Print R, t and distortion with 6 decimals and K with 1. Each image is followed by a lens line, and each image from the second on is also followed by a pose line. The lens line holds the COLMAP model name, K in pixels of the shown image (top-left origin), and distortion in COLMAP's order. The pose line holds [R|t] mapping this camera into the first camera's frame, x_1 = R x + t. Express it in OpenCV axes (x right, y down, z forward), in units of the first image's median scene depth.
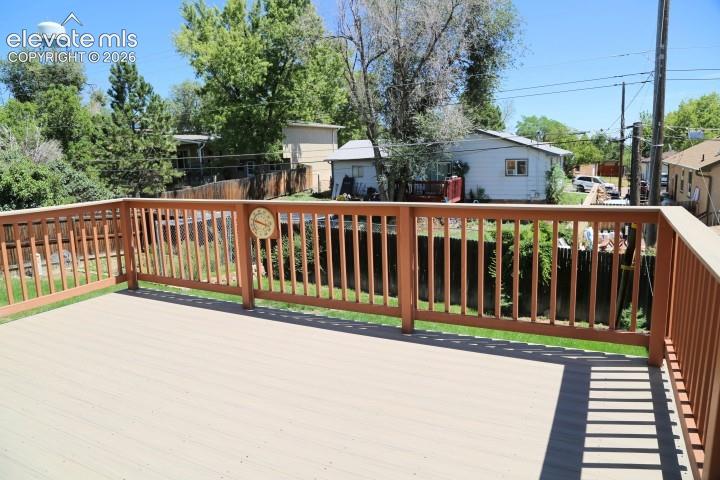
lens RADIAL K [[493.8, 0, 358.2], [0, 493.8, 241.3], [0, 0, 1]] dist [-0.110278, 0.057007]
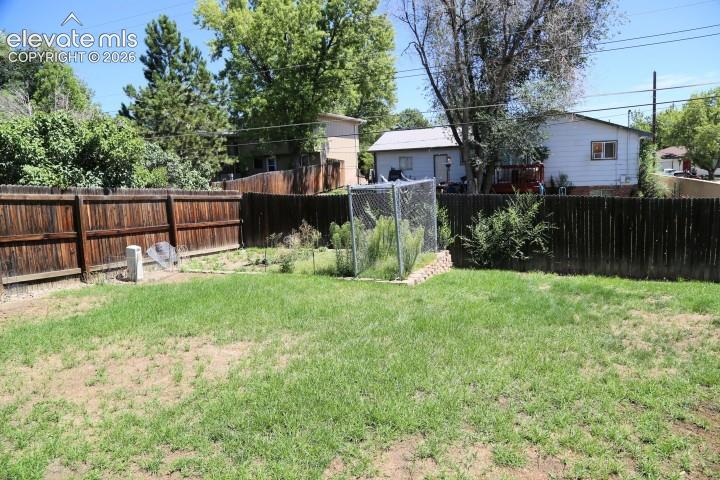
lens RADIAL K [[493.8, 0, 362.0], [0, 493.8, 240.1], [0, 0, 1]] dist [-0.110278, 0.057007]
pose [[0.993334, -0.034749, 0.109909, -0.222486], [0.038162, 0.998848, -0.029101, 0.024772], [-0.108772, 0.033101, 0.993515, 0.154027]]
